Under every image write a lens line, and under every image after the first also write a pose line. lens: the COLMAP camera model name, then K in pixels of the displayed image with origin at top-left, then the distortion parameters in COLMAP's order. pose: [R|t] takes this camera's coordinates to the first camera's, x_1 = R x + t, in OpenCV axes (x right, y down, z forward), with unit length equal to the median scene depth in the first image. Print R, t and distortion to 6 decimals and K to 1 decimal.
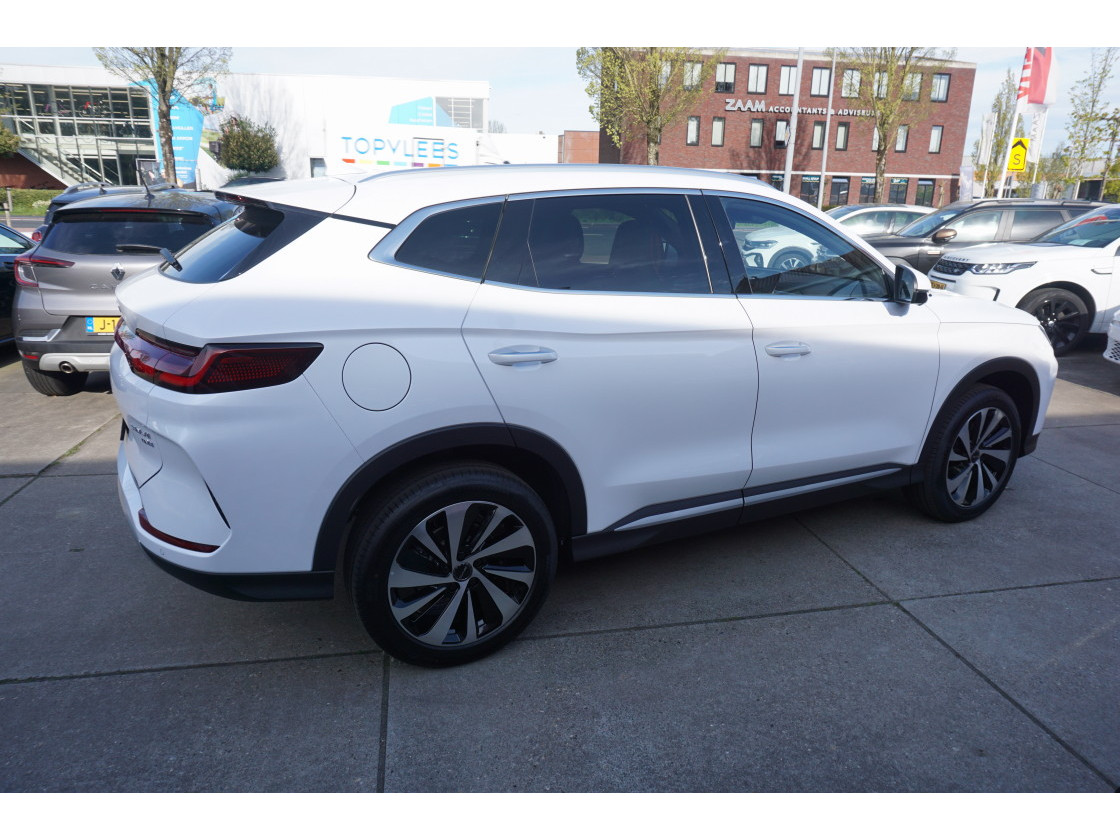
lens RADIAL K [[720.5, 0, 566.5], [0, 720.5, 414.7], [0, 0, 1]] dist [-0.015685, 0.006237]
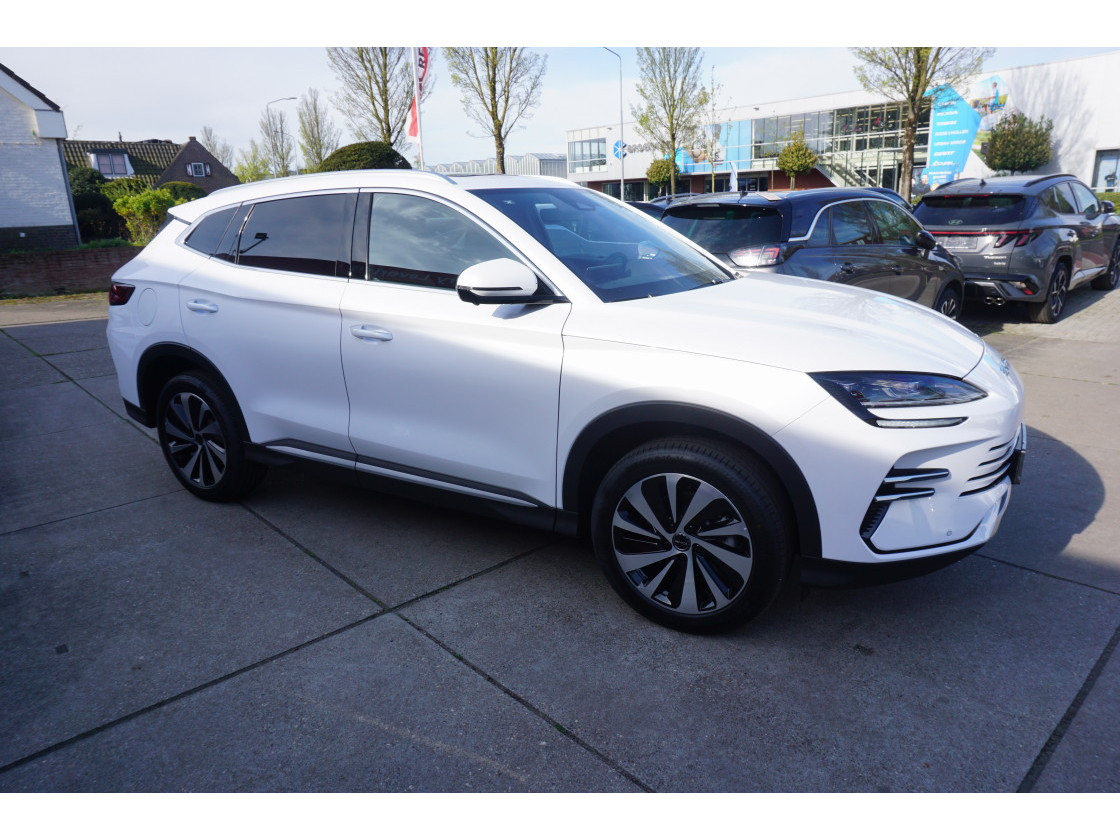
lens RADIAL K [[720.5, 0, 566.5], [0, 720.5, 414.7], [0, 0, 1]] dist [-0.015685, 0.006237]
pose [[0.537110, 0.200713, -0.819285, 0.075508], [-0.205700, 0.973121, 0.103547, -0.007924], [0.818047, 0.112911, 0.563960, 0.035973]]
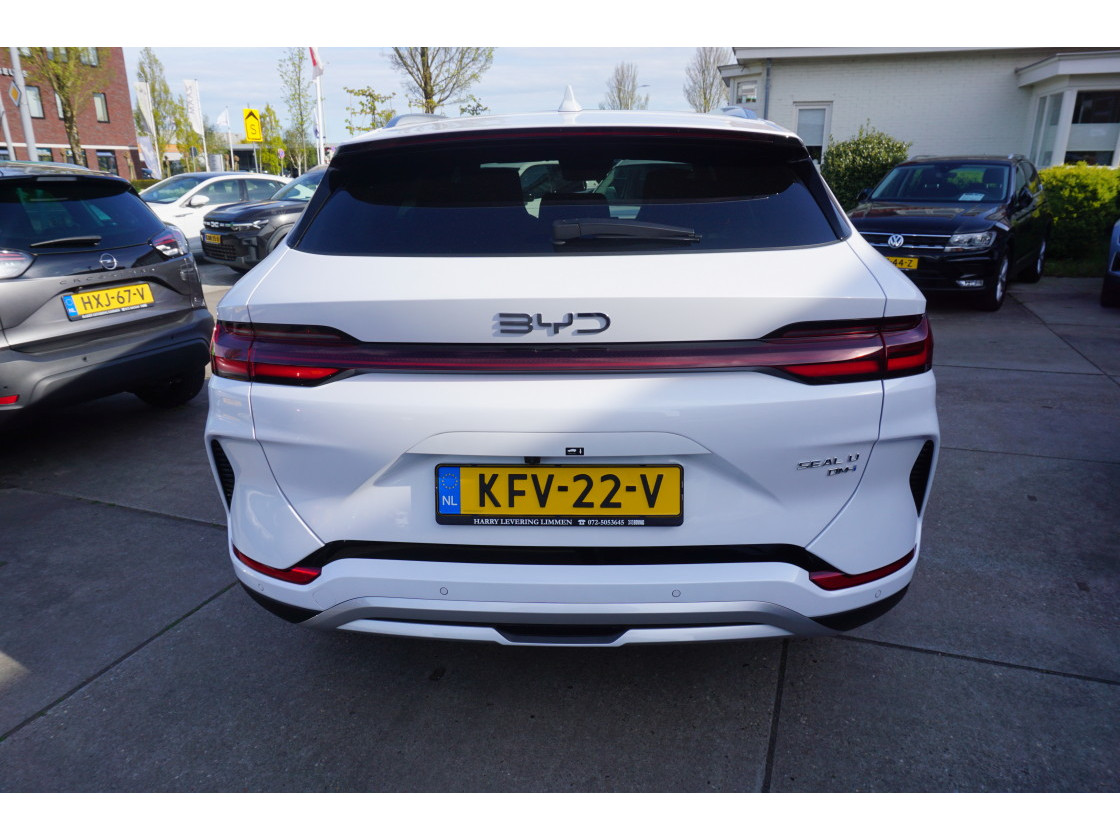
lens RADIAL K [[720.5, 0, 566.5], [0, 720.5, 414.7], [0, 0, 1]] dist [-0.015685, 0.006237]
pose [[0.526118, -0.294159, 0.797916, -0.053647], [0.265748, 0.948151, 0.174319, -0.008937], [-0.807823, 0.120332, 0.577011, 0.032908]]
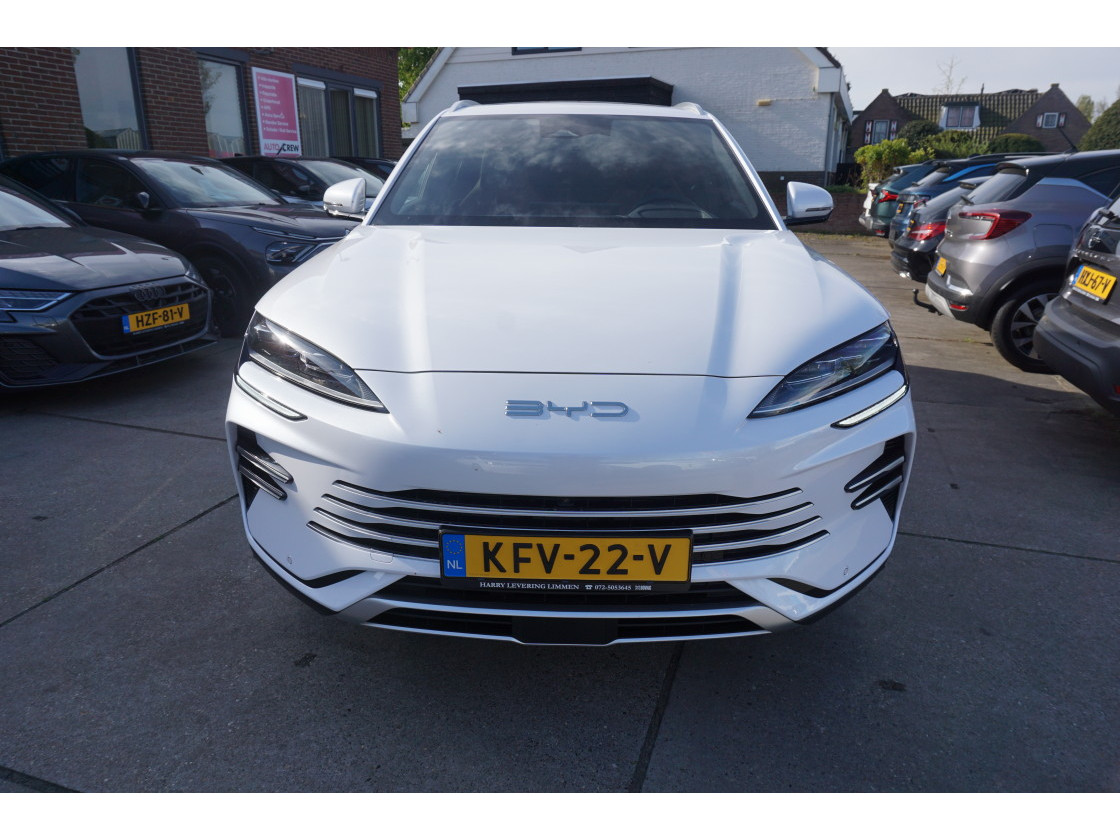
lens RADIAL K [[720.5, 0, 566.5], [0, 720.5, 414.7], [0, 0, 1]] dist [-0.015685, 0.006237]
pose [[-0.457499, 0.263821, -0.849172, 0.074081], [-0.267414, 0.869946, 0.414347, -0.024603], [0.848047, 0.416644, -0.327450, 0.101184]]
